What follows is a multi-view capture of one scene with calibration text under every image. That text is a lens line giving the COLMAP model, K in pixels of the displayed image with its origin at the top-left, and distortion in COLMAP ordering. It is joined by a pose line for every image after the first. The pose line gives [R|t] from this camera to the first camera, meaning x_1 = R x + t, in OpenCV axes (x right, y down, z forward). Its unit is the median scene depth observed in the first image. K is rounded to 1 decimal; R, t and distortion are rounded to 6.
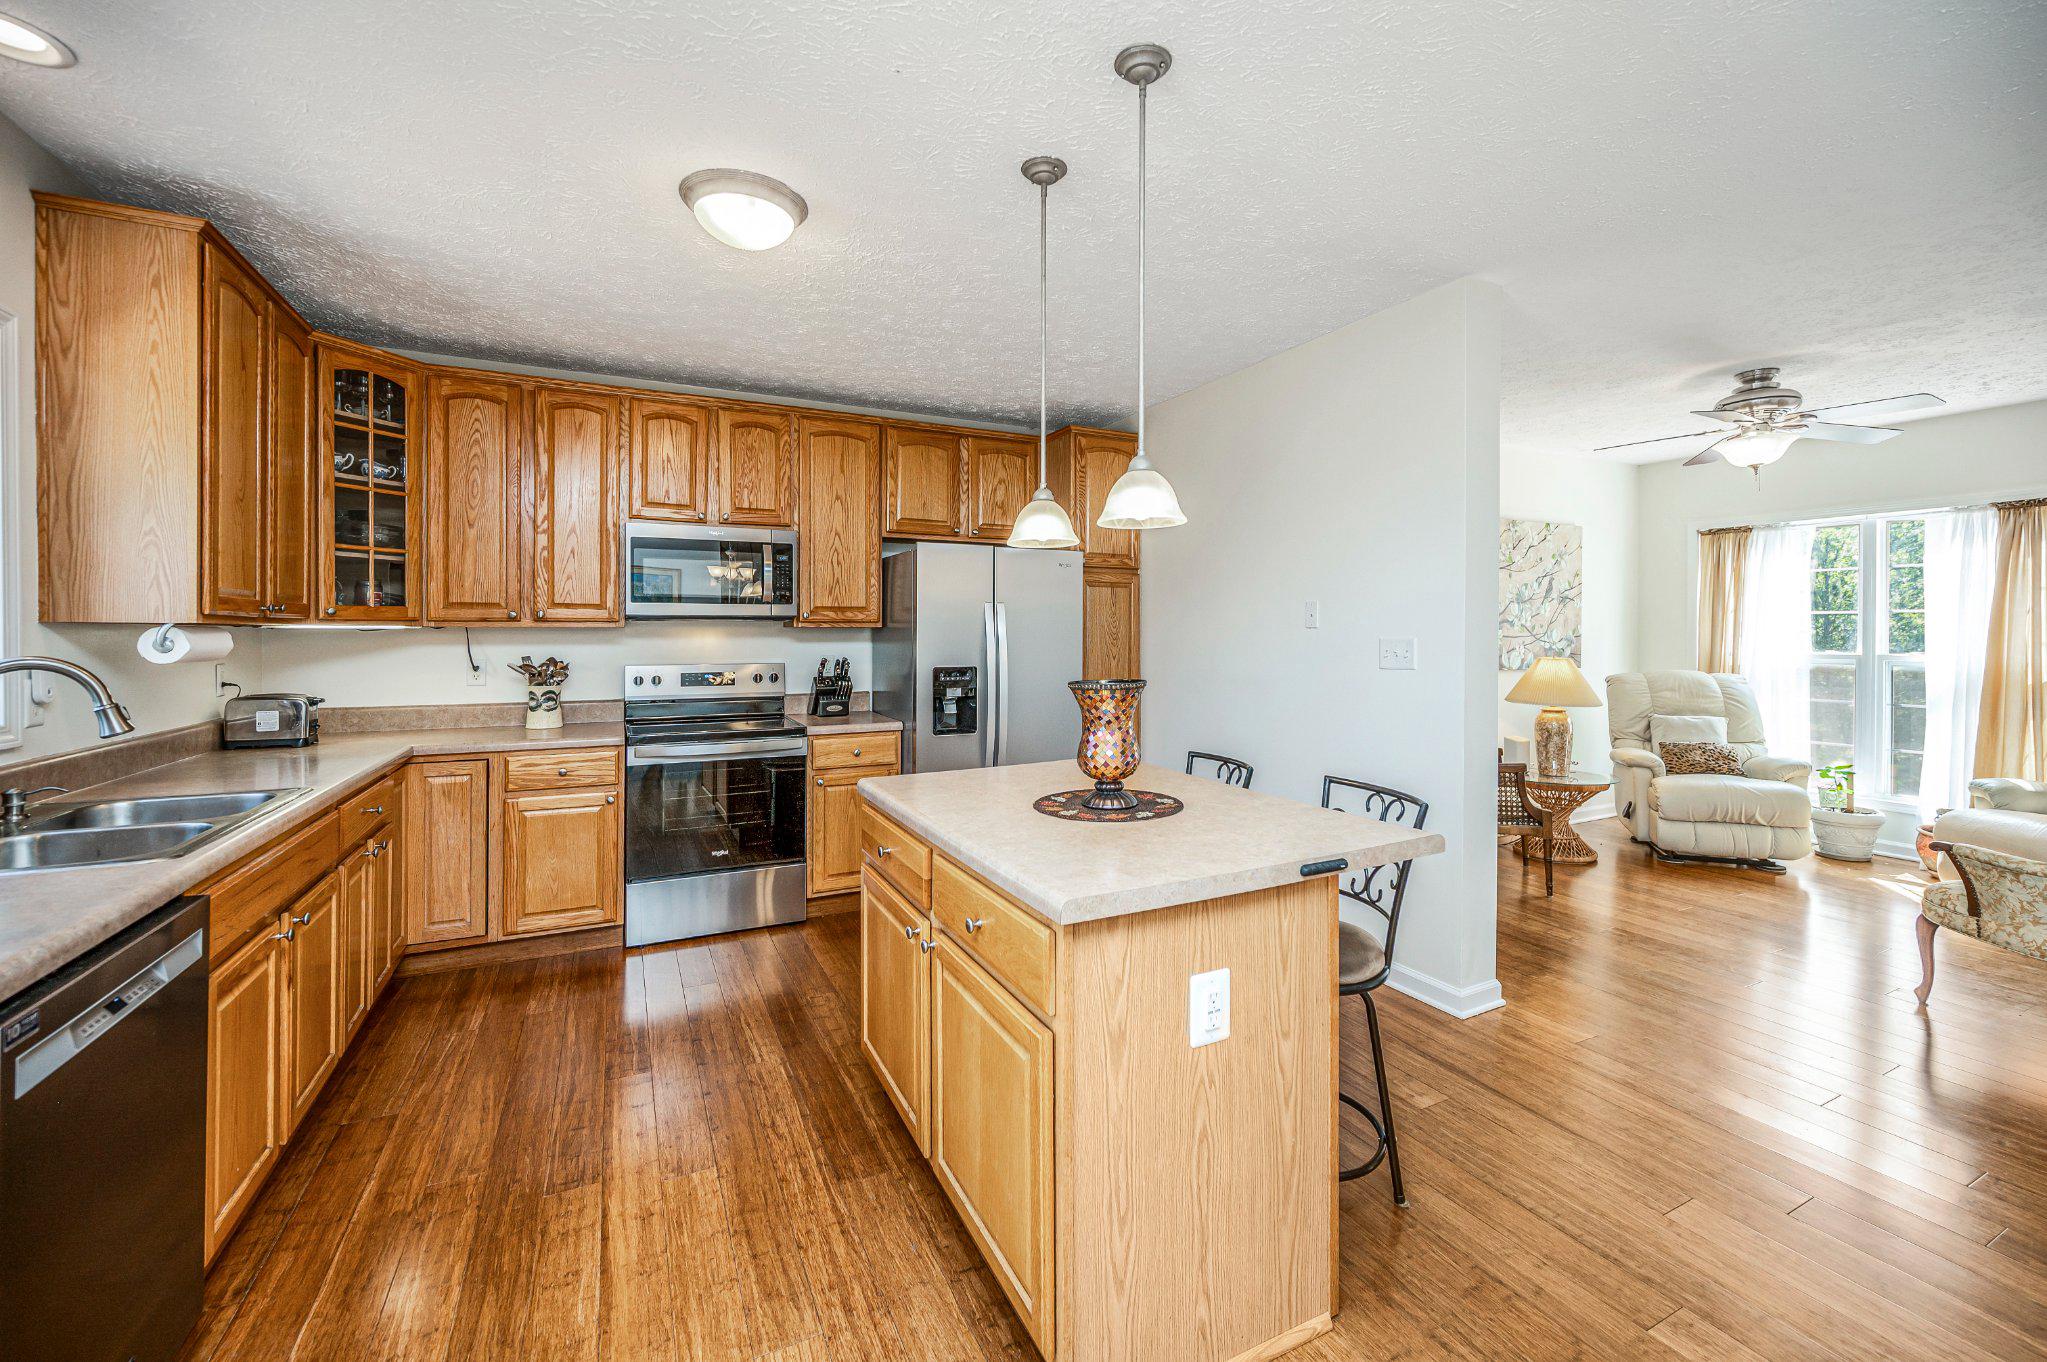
lens RADIAL K [[845.3, 0, 1030.6], [0, 845.3, 639.9], [0, 0, 1]] dist [-0.001726, 0.000741]
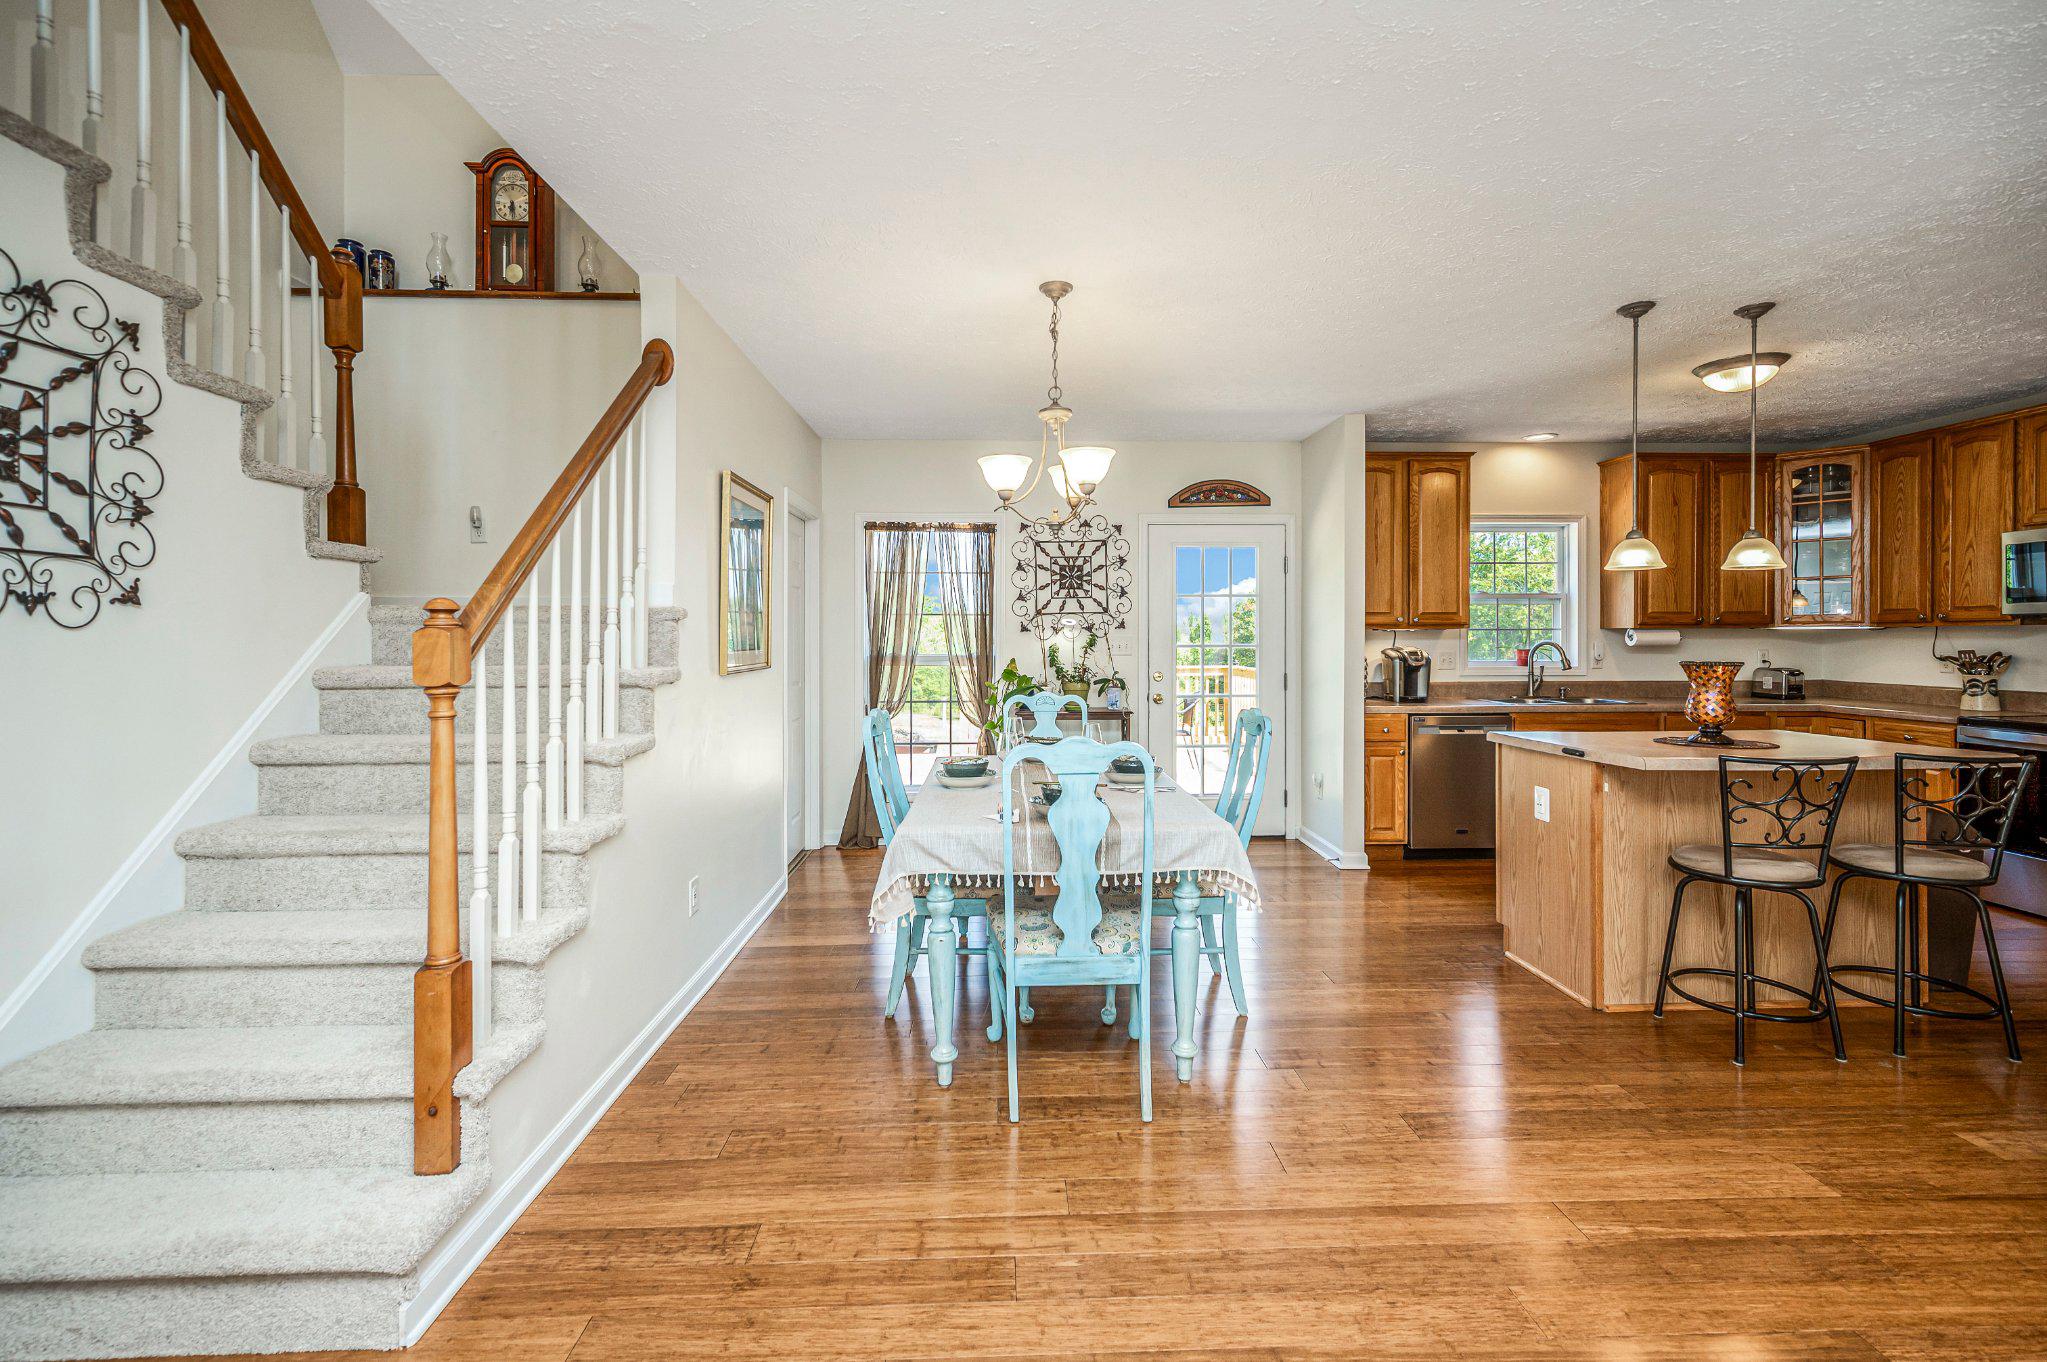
lens RADIAL K [[877.7, 0, 1044.9], [0, 877.7, 650.1], [0, 0, 1]] dist [0.005537, 0.000791]
pose [[-0.395833, 0.011973, -0.918245, 1.101986], [-0.004848, 0.999874, 0.015128, 0.006728], [0.918310, 0.010440, -0.395725, 0.285794]]
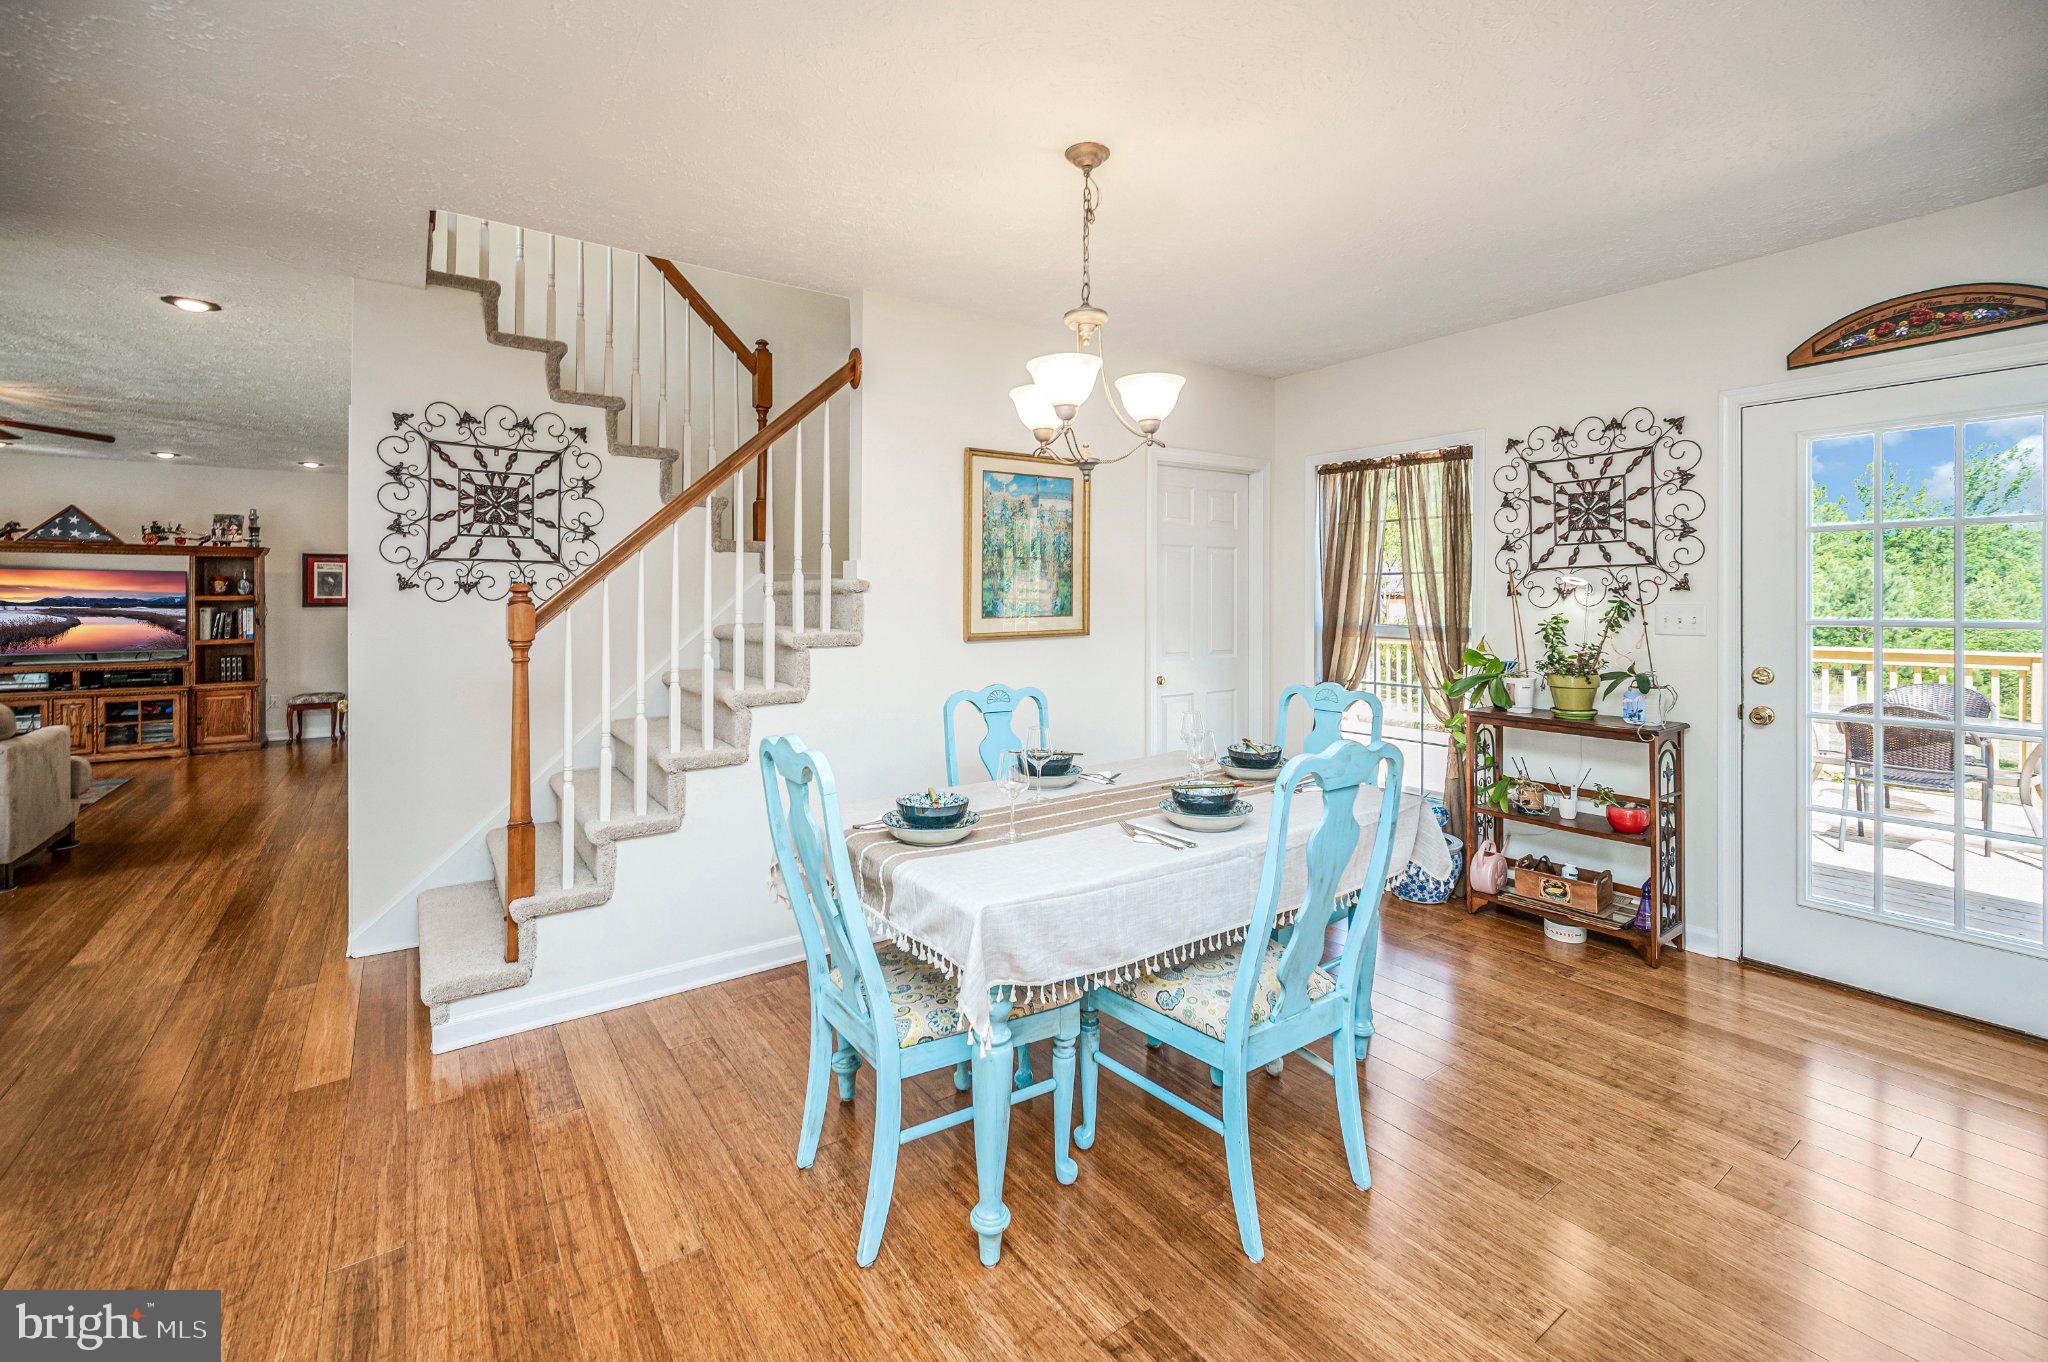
lens RADIAL K [[845.7, 0, 1011.5], [0, 845.7, 605.4], [0, 0, 1]] dist [-0.001726, 0.000741]
pose [[-0.985635, 0.002842, -0.168865, 0.509160], [-0.000252, 0.999833, 0.018299, -0.007352], [0.168888, 0.018078, -0.985469, 0.544549]]
